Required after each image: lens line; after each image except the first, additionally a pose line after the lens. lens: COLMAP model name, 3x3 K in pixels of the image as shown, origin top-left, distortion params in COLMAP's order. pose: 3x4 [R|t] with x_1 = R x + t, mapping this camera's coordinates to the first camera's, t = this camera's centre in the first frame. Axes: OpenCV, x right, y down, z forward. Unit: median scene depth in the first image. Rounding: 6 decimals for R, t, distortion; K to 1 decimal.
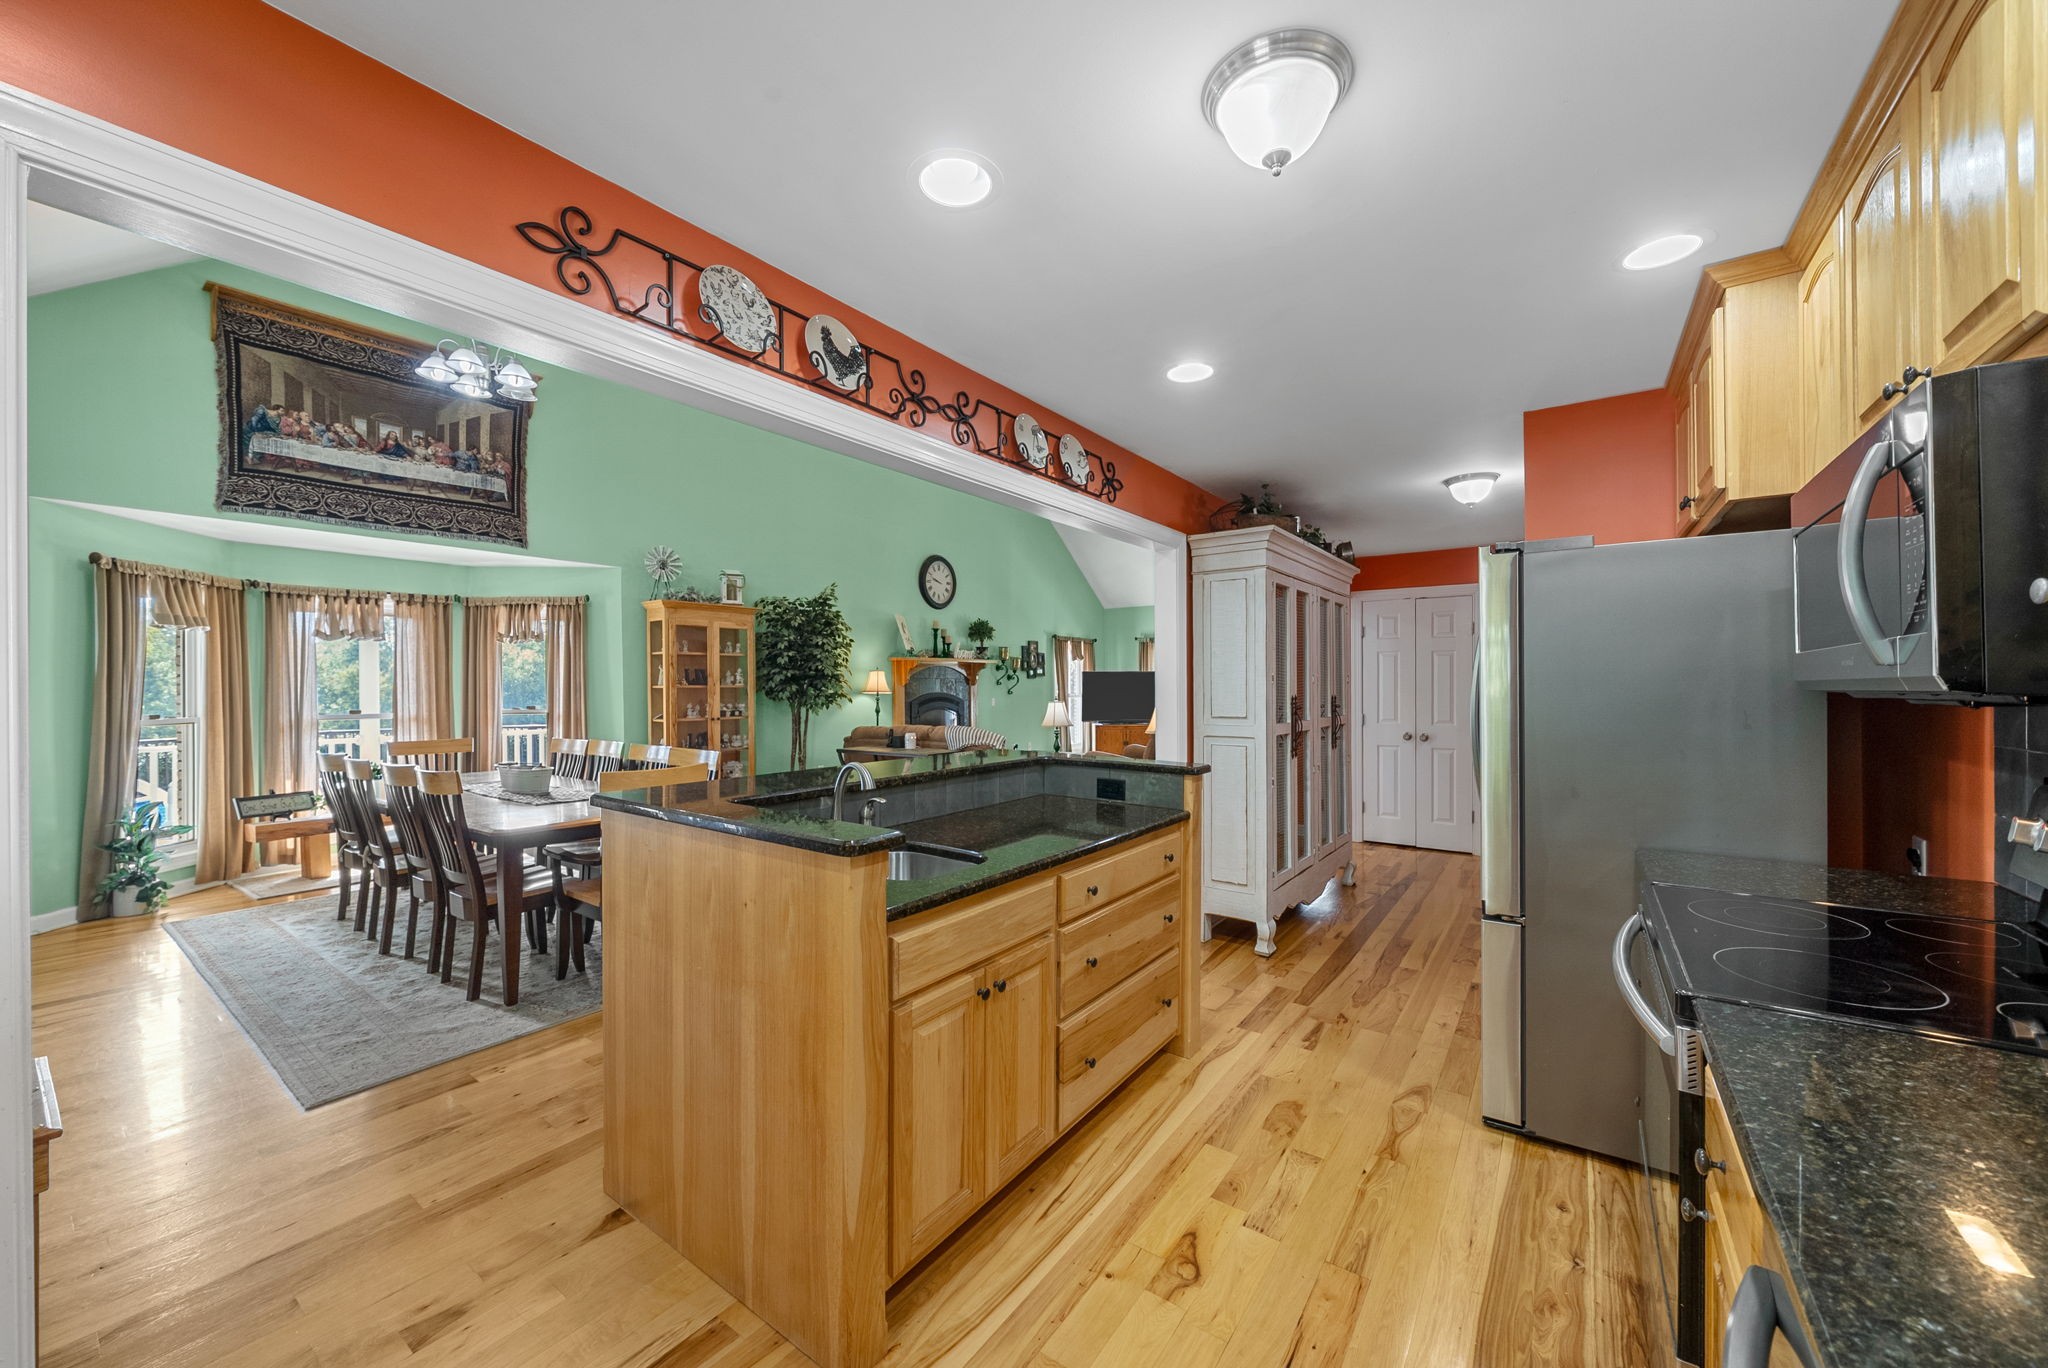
lens RADIAL K [[764.2, 0, 1024.6], [0, 764.2, 689.7], [0, 0, 1]] dist [-0.005983, -0.000418]
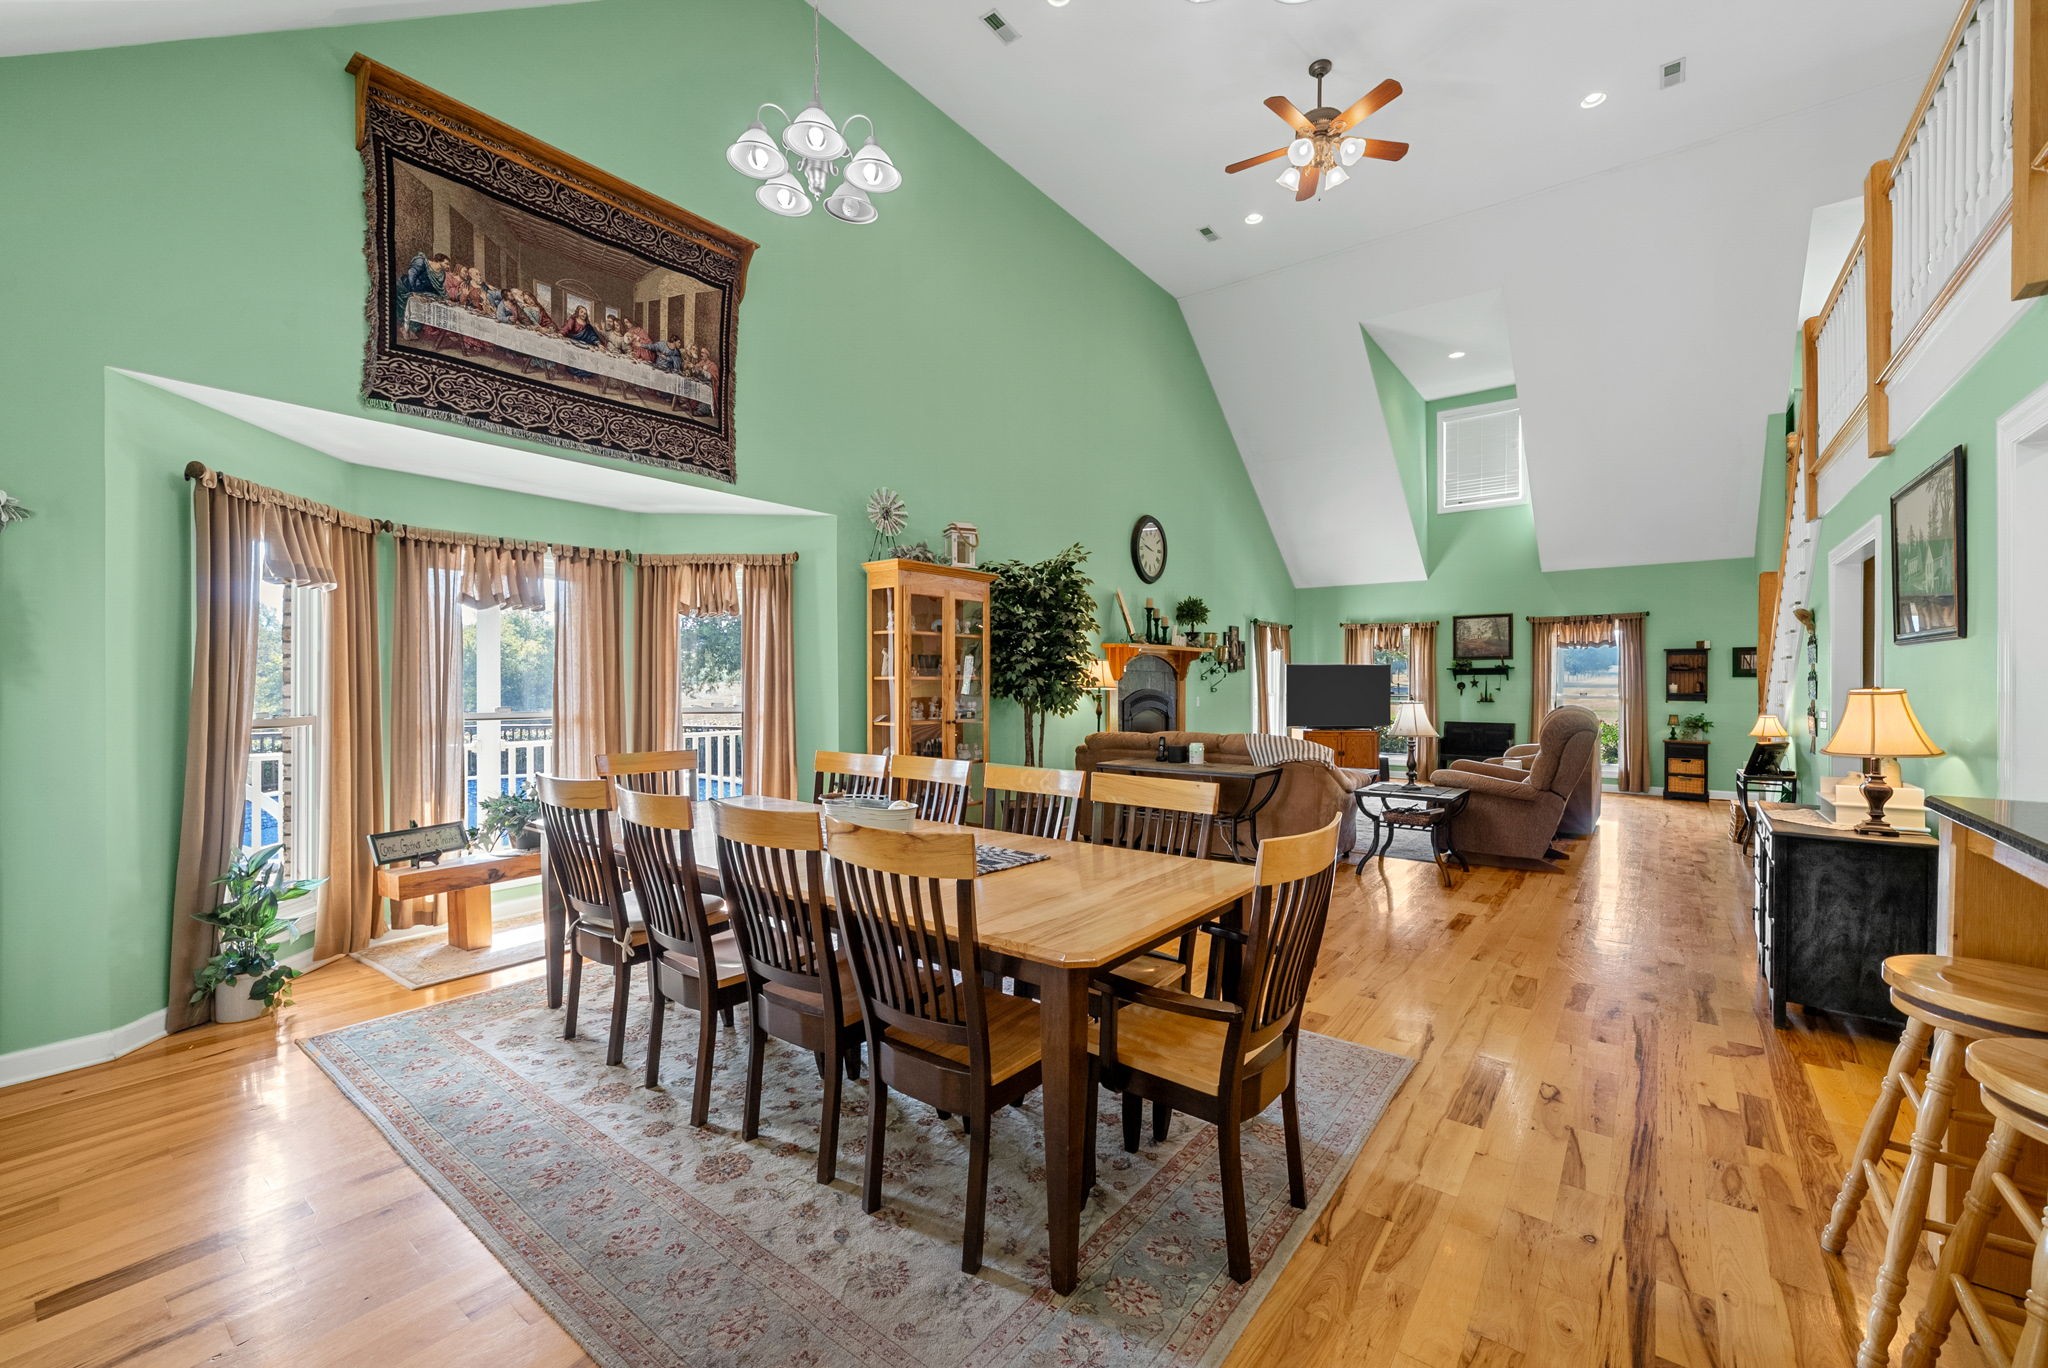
lens RADIAL K [[825.1, 0, 1021.2], [0, 825.1, 688.9], [0, 0, 1]] dist [-0.006824, -0.000250]
pose [[0.999411, 0.006600, -0.033670, -0.410198], [-0.006538, 0.999977, 0.001948, 0.005537], [0.033682, -0.001727, 0.999431, 0.266852]]
